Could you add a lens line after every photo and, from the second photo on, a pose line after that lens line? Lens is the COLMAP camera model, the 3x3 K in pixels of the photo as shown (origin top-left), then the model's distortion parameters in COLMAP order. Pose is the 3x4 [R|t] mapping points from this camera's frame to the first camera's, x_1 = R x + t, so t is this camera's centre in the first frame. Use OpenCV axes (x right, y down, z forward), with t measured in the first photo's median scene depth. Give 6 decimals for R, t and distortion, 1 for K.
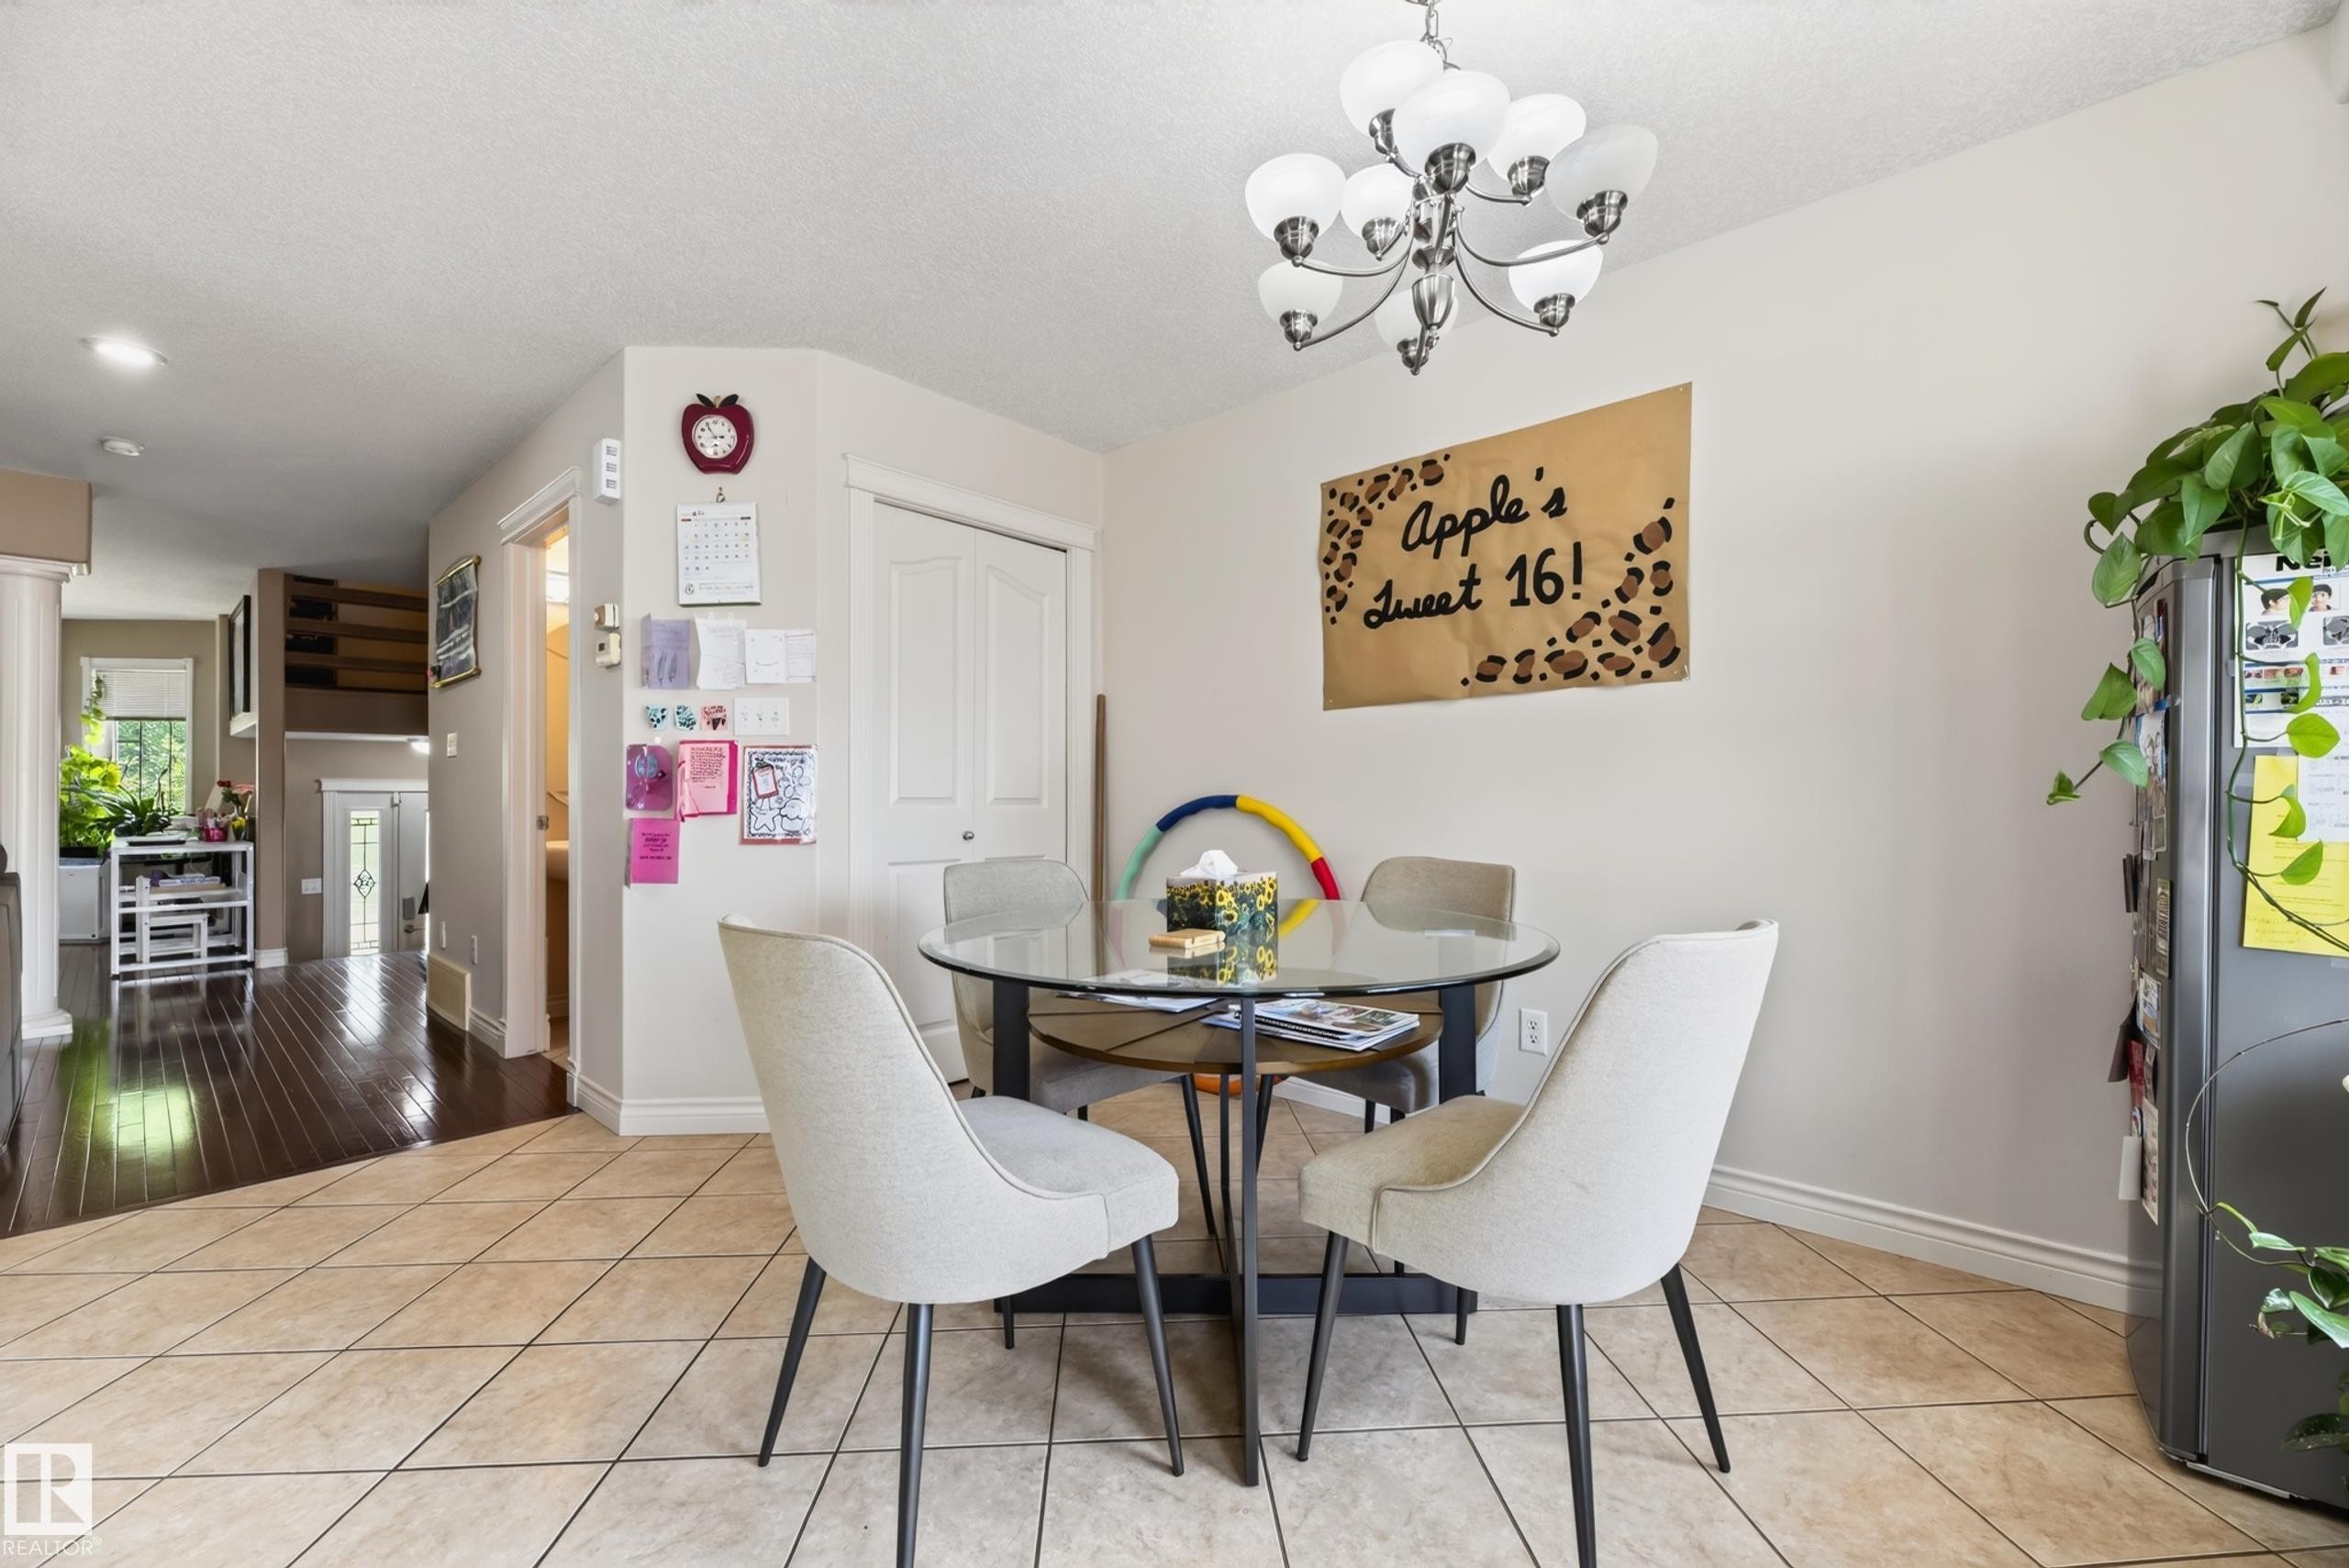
lens RADIAL K [[955.0, 0, 1181.5], [0, 955.0, 825.2], [0, 0, 1]] dist [-0.002744, -0.000490]
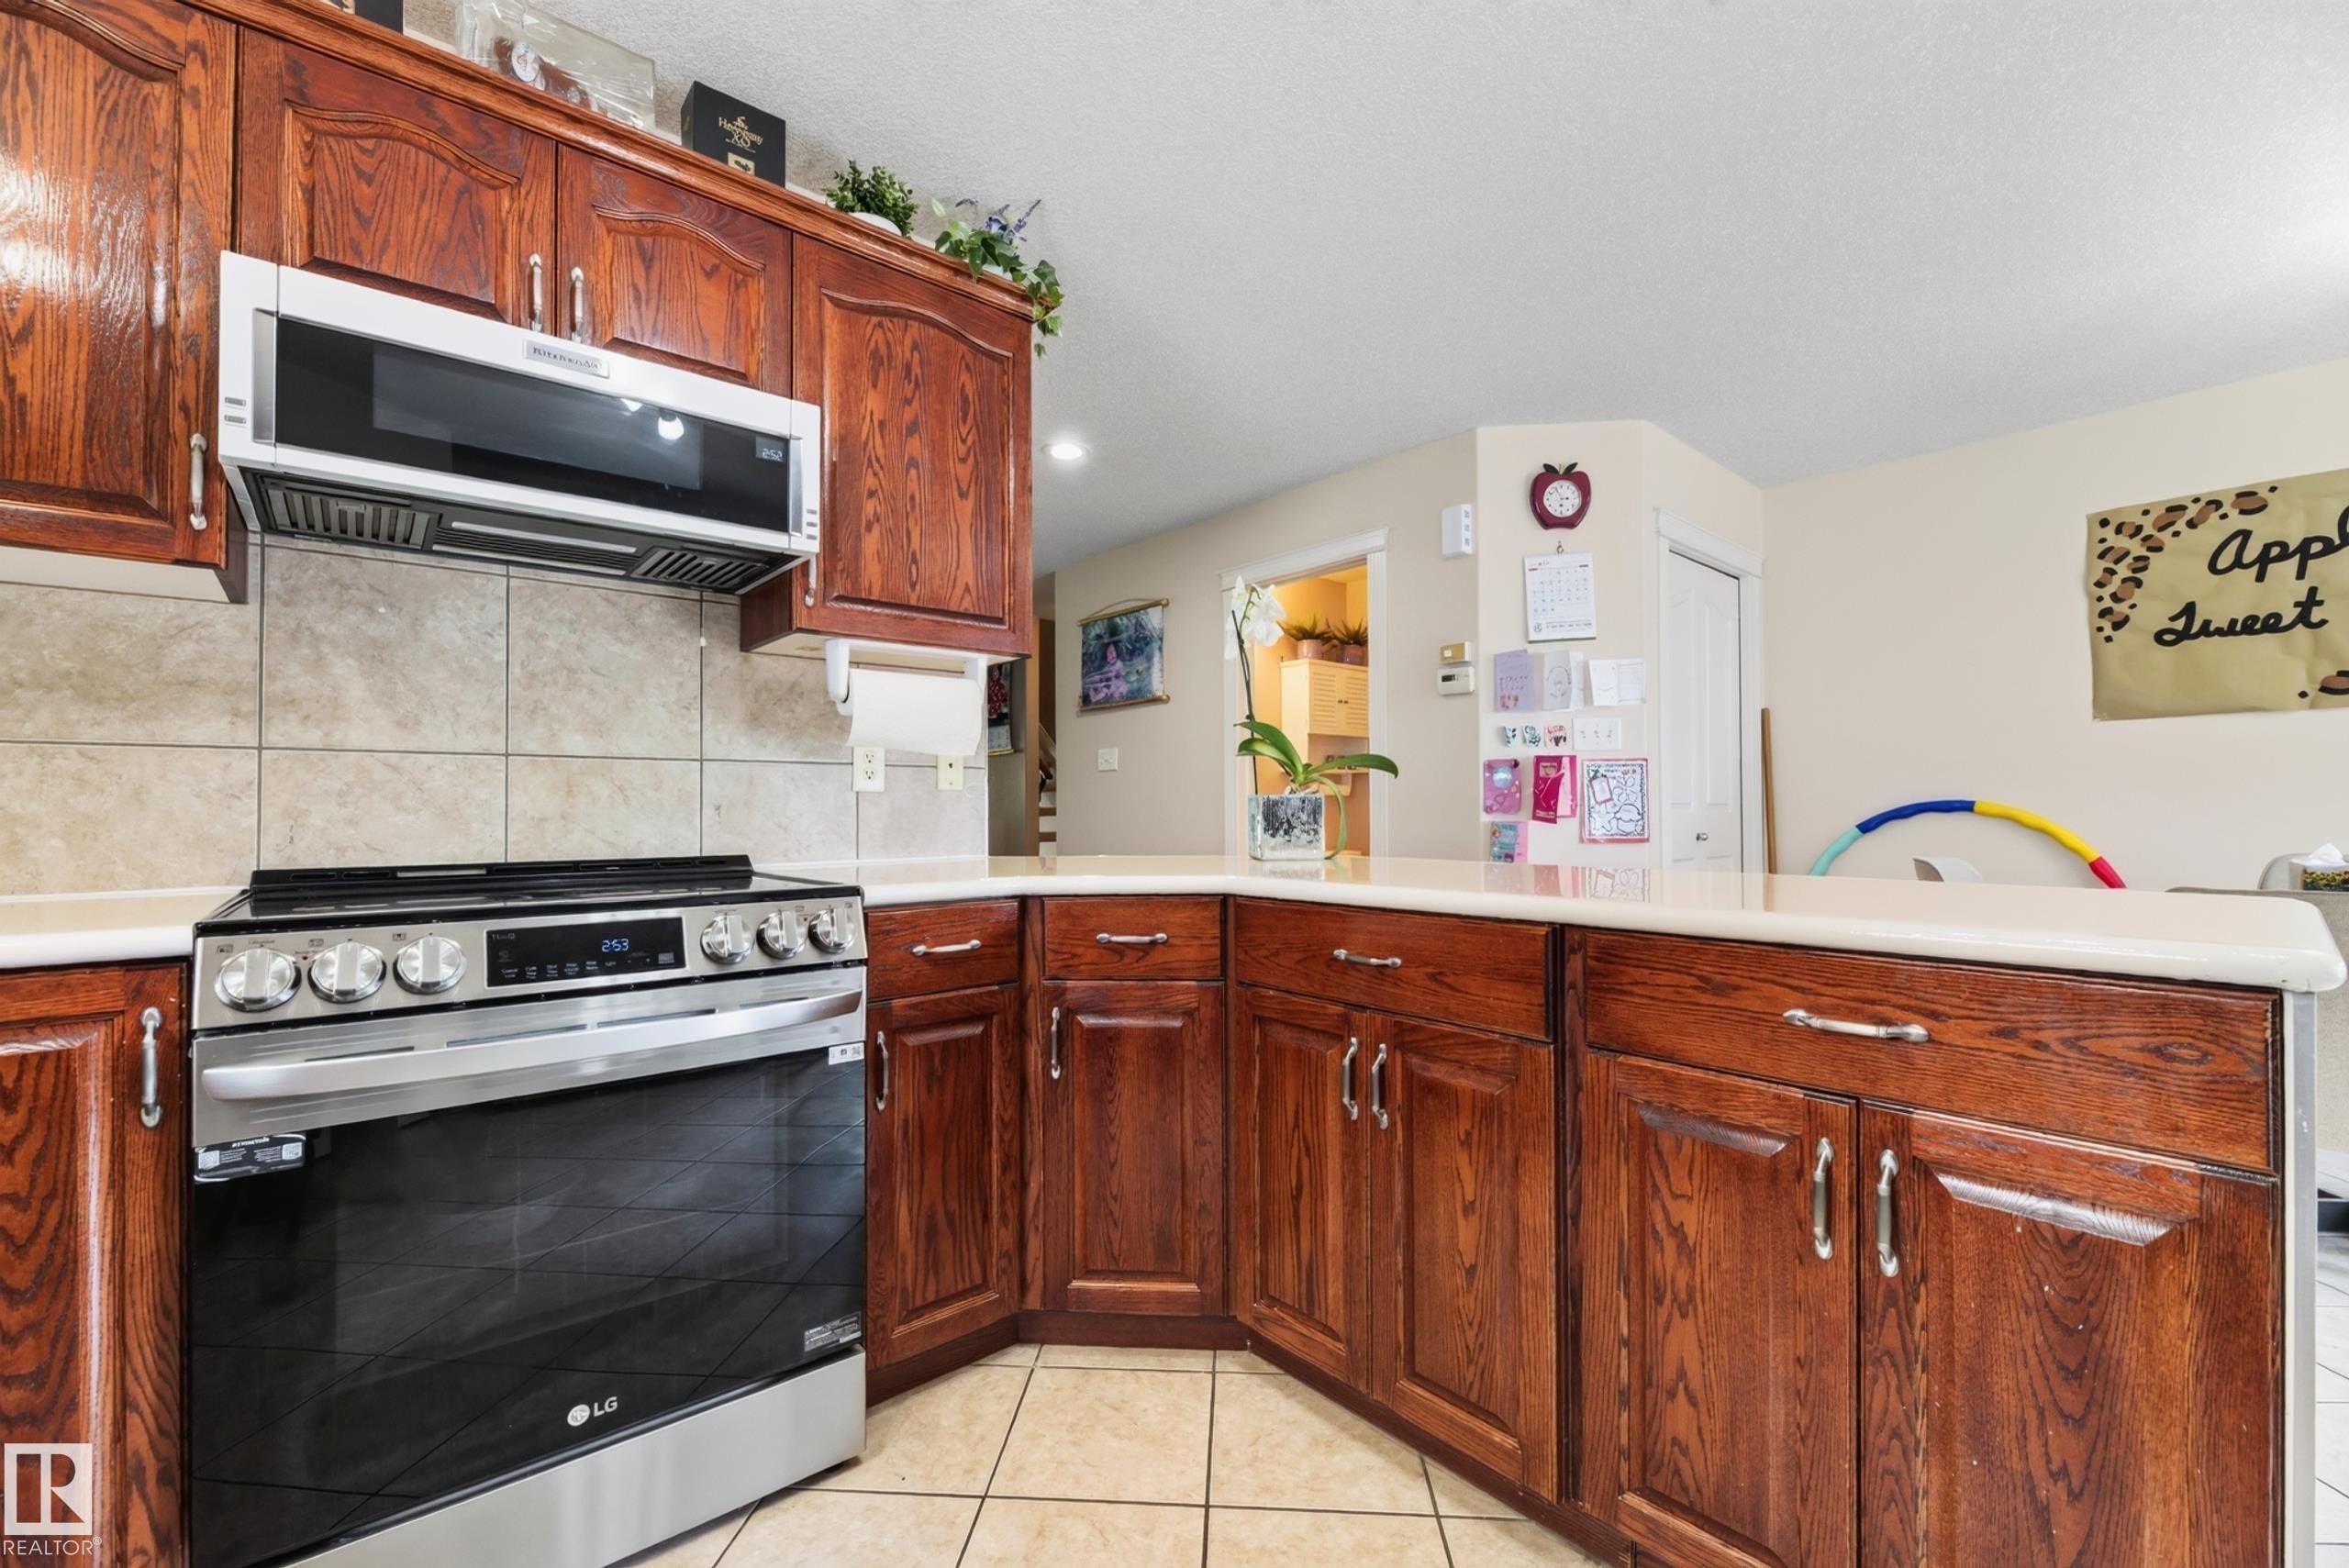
lens RADIAL K [[955.0, 0, 1181.5], [0, 955.0, 825.2], [0, 0, 1]] dist [-0.002744, -0.000490]
pose [[0.991721, -0.001997, -0.128396, -0.799215], [0.002121, 0.999997, 0.000833, -0.003752], [0.128394, -0.001098, 0.991723, -0.233954]]
